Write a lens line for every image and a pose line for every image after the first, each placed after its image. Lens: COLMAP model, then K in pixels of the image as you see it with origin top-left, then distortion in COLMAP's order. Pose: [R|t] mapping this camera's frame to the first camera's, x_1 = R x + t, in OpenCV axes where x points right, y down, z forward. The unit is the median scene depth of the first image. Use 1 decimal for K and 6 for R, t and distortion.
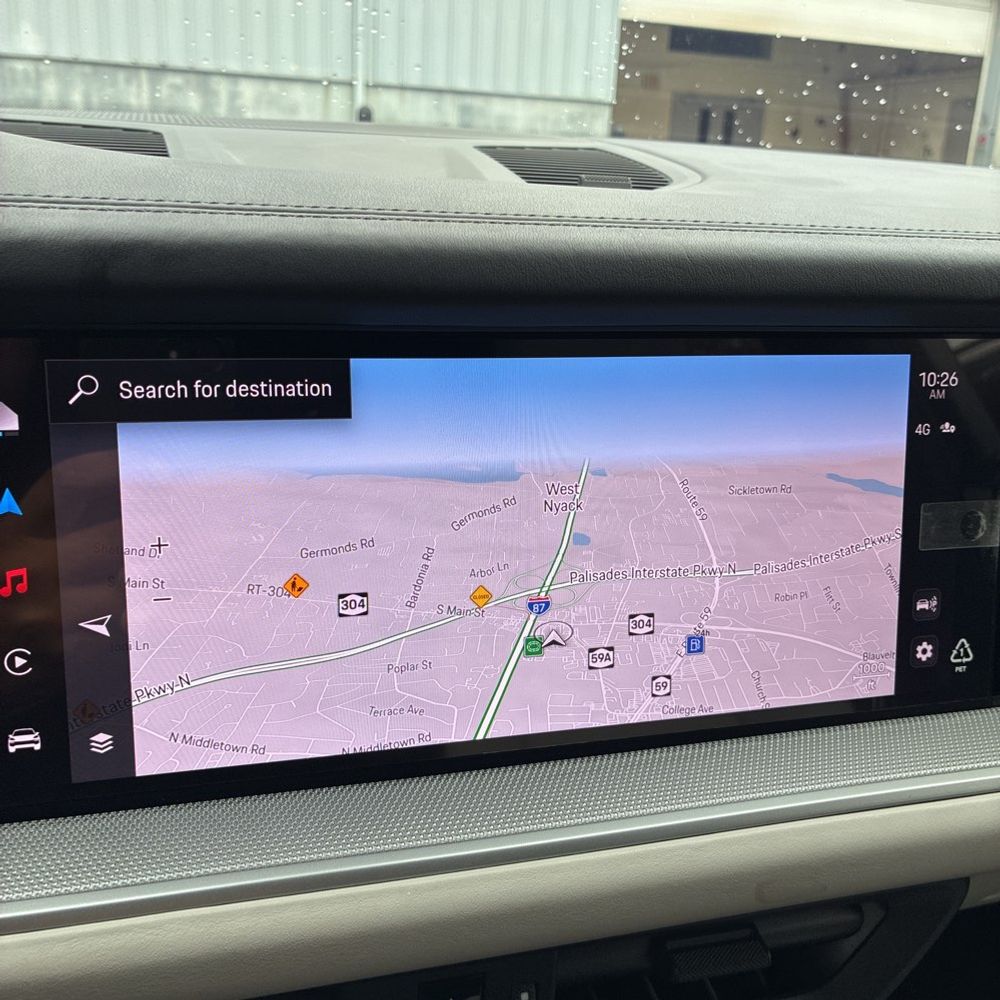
lens RADIAL K [[1049.3, 0, 497.5], [0, 1049.3, 497.5], [0, 0, 1]] dist [0.020812, 0.000000]
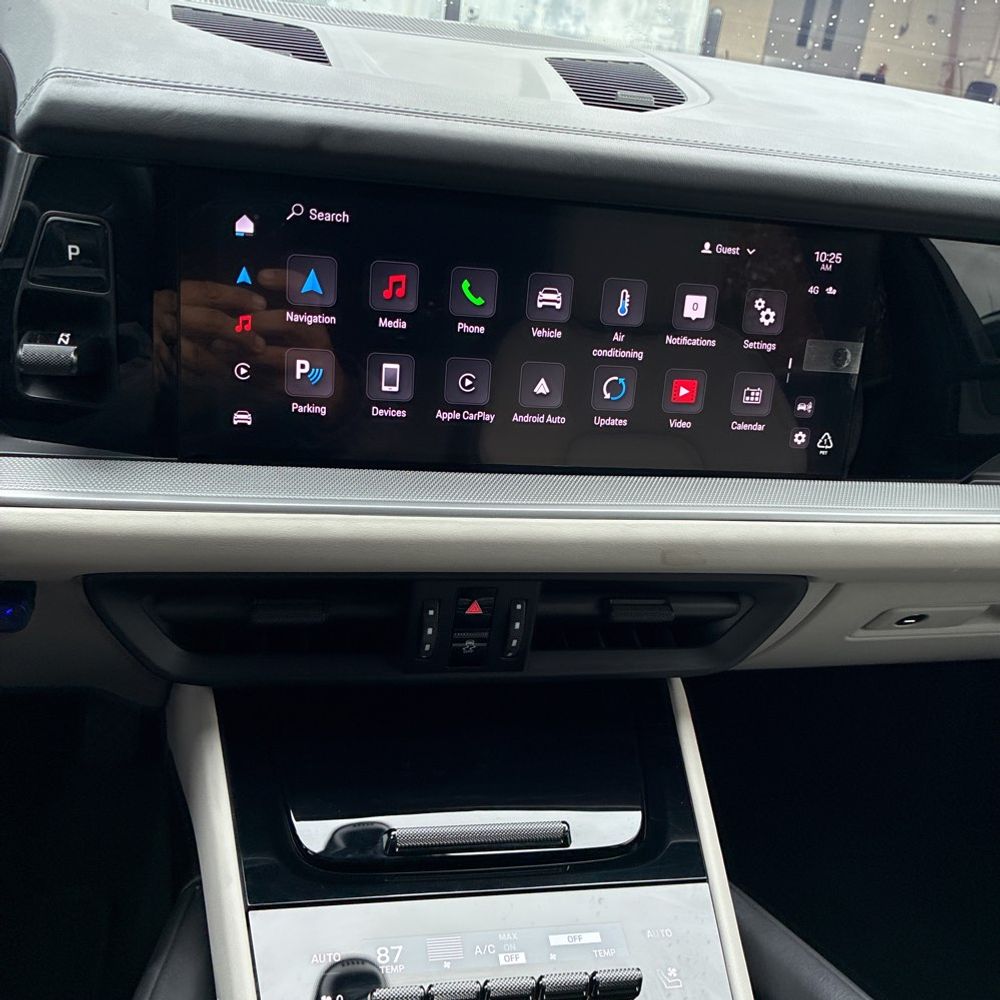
lens RADIAL K [[1049.3, 0, 522.3], [0, 1049.3, 512.9], [0, 0, 1]] dist [0.020812, 0.000000]
pose [[0.995456, 0.092863, -0.021087, 0.045211], [-0.089669, 0.988627, 0.120728, 0.108204], [0.032059, -0.118289, 0.992462, -0.563967]]
